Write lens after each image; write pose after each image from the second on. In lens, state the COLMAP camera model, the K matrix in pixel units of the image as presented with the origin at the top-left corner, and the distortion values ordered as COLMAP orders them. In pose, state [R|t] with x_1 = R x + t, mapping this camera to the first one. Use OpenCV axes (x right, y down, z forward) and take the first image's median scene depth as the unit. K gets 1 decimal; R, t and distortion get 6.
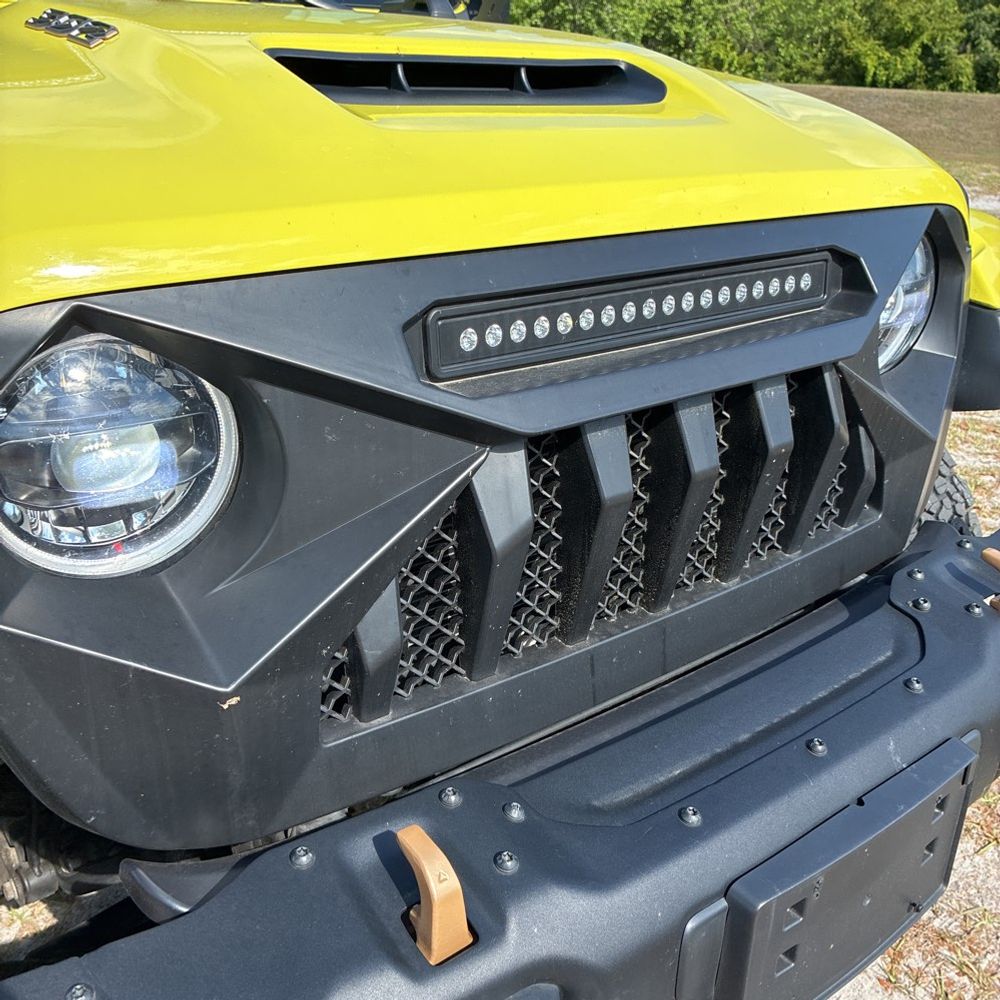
lens RADIAL K [[1005.7, 0, 510.5], [0, 1005.7, 496.8], [0, 0, 1]] dist [0.036233, -0.034006]
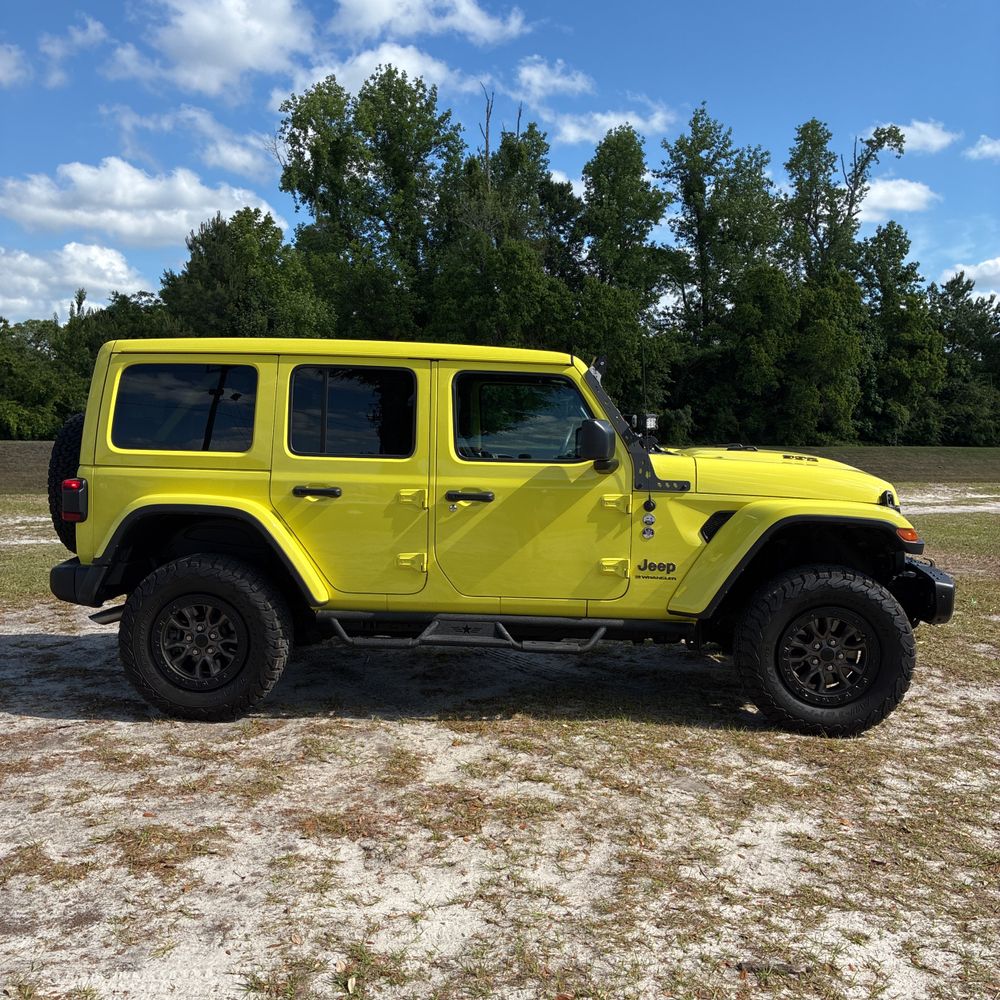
lens RADIAL K [[1002.2, 0, 502.9], [0, 1002.2, 491.2], [0, 0, 1]] dist [0.015585, 0.016393]
pose [[0.667470, -0.084828, 0.739789, -0.111167], [0.317412, 0.931122, -0.179616, 0.002472], [-0.673598, 0.354706, 0.648421, -0.025173]]
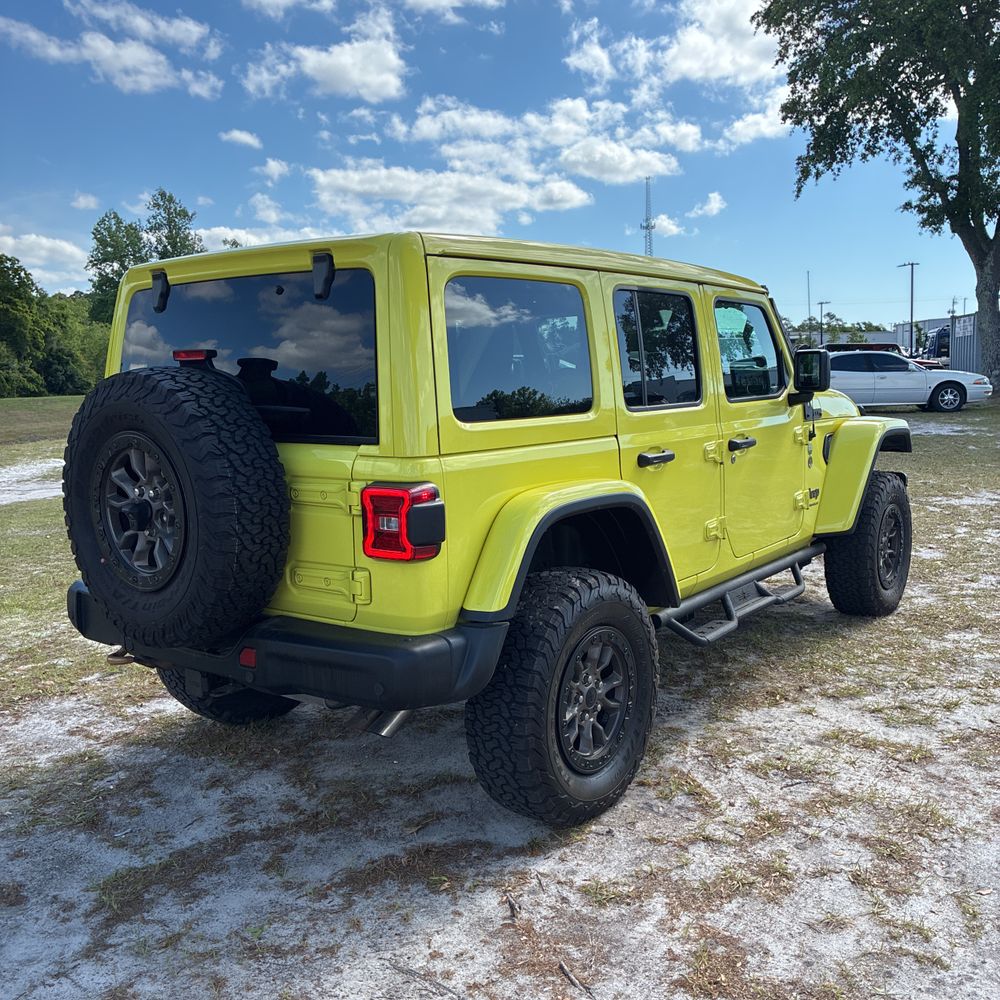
lens RADIAL K [[1008.8, 0, 505.1], [0, 1008.8, 499.0], [0, 0, 1]] dist [0.012277, 0.013793]
pose [[-0.240261, -0.164290, 0.956704, -0.119639], [0.416222, 0.872939, 0.254433, -0.043983], [-0.876946, 0.459332, -0.141352, 0.077405]]
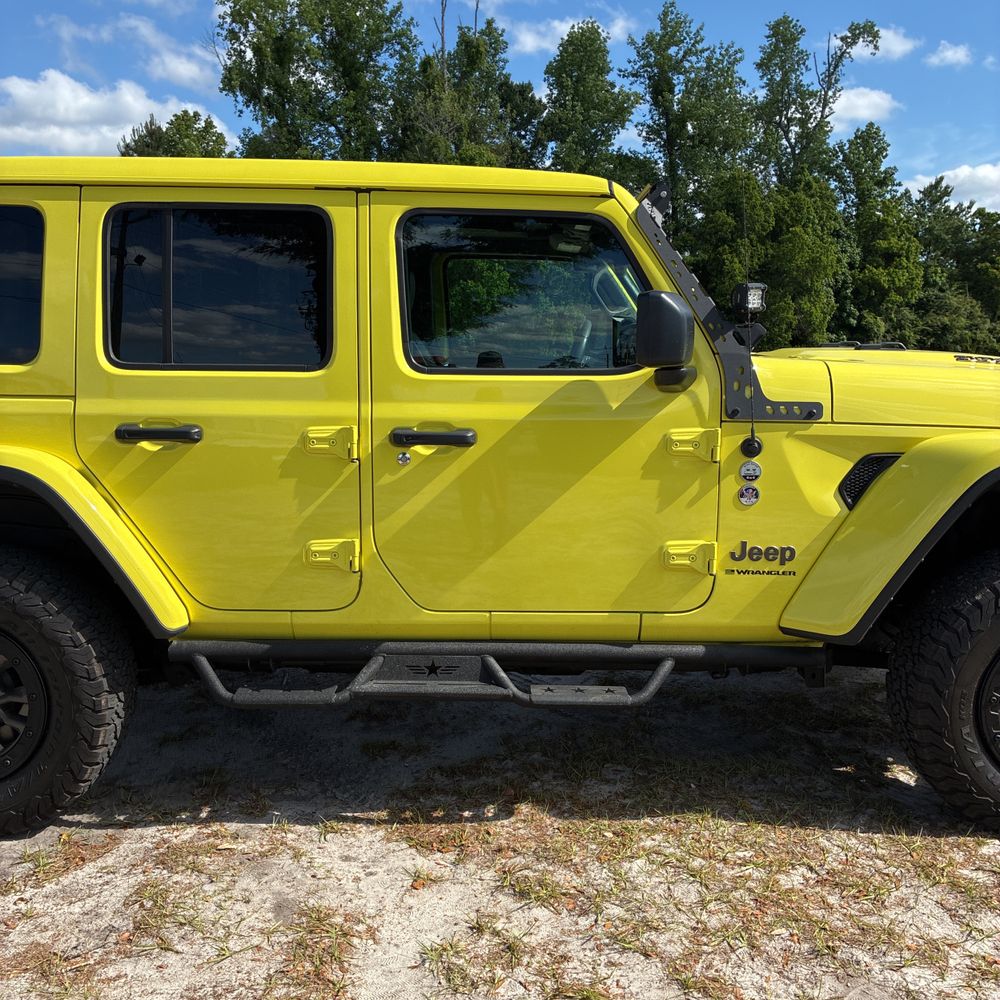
lens RADIAL K [[1008.8, 0, 505.1], [0, 1008.8, 499.0], [0, 0, 1]] dist [0.012277, 0.013793]
pose [[0.637290, -0.161679, 0.753473, -0.079125], [0.340666, 0.936126, -0.087265, -0.006736], [-0.691237, 0.312296, 0.651662, 0.004348]]
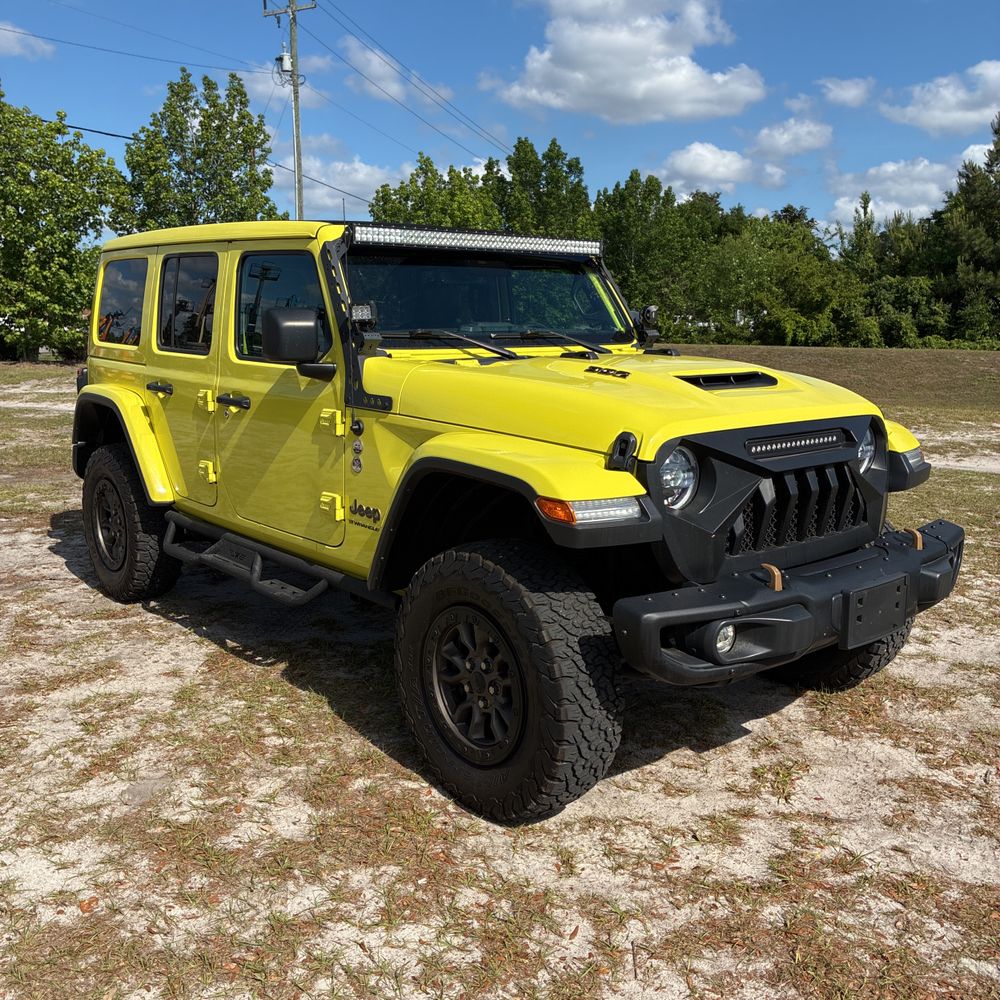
lens RADIAL K [[997.6, 0, 500.0], [0, 997.6, 500.0], [0, 0, 1]] dist [0.020124, -0.015588]
pose [[0.998761, -0.035869, 0.034486, -0.017680], [0.043004, 0.970895, -0.235615, 0.013545], [-0.025031, 0.236806, 0.971234, -0.039949]]
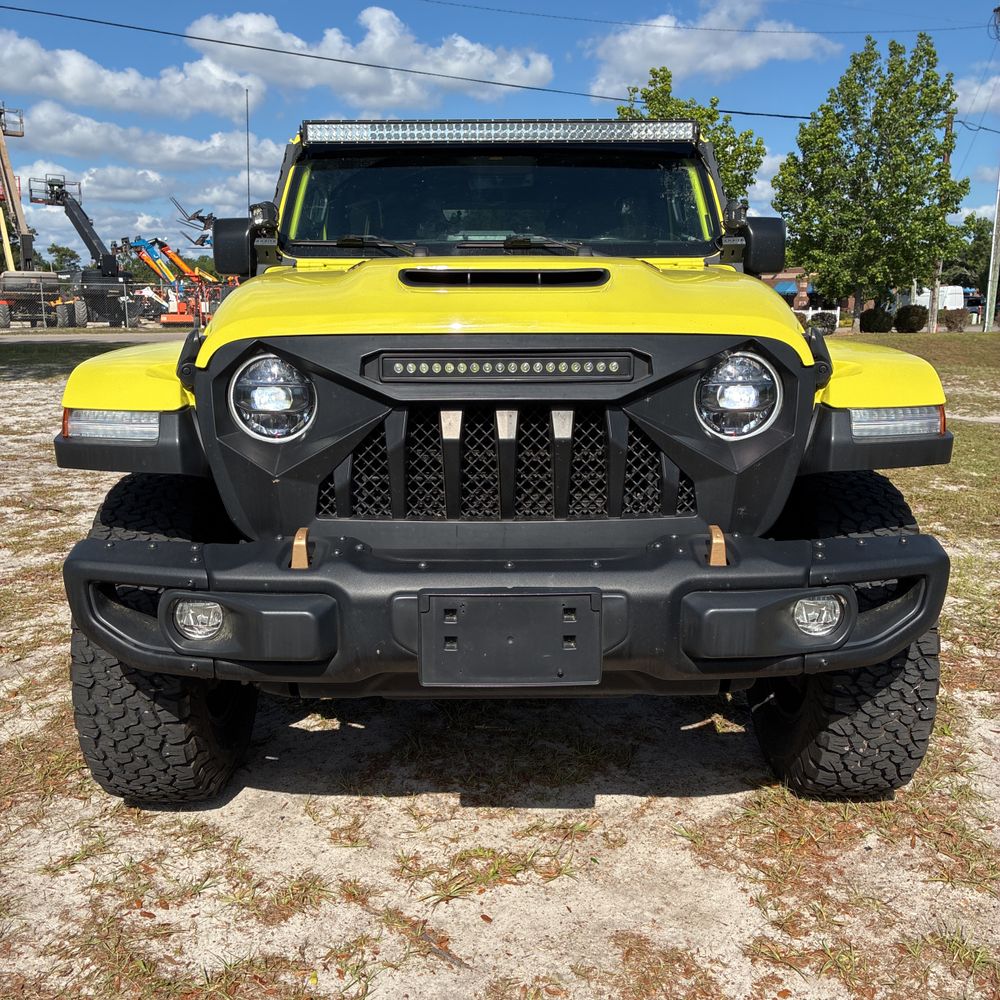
lens RADIAL K [[1002.2, 0, 502.9], [0, 1002.2, 491.2], [0, 0, 1]] dist [0.015585, 0.016393]
pose [[0.800475, 0.075448, -0.594598, 0.026621], [-0.218025, 0.960737, -0.171607, 0.008111], [0.558305, 0.267004, 0.785496, -0.011575]]
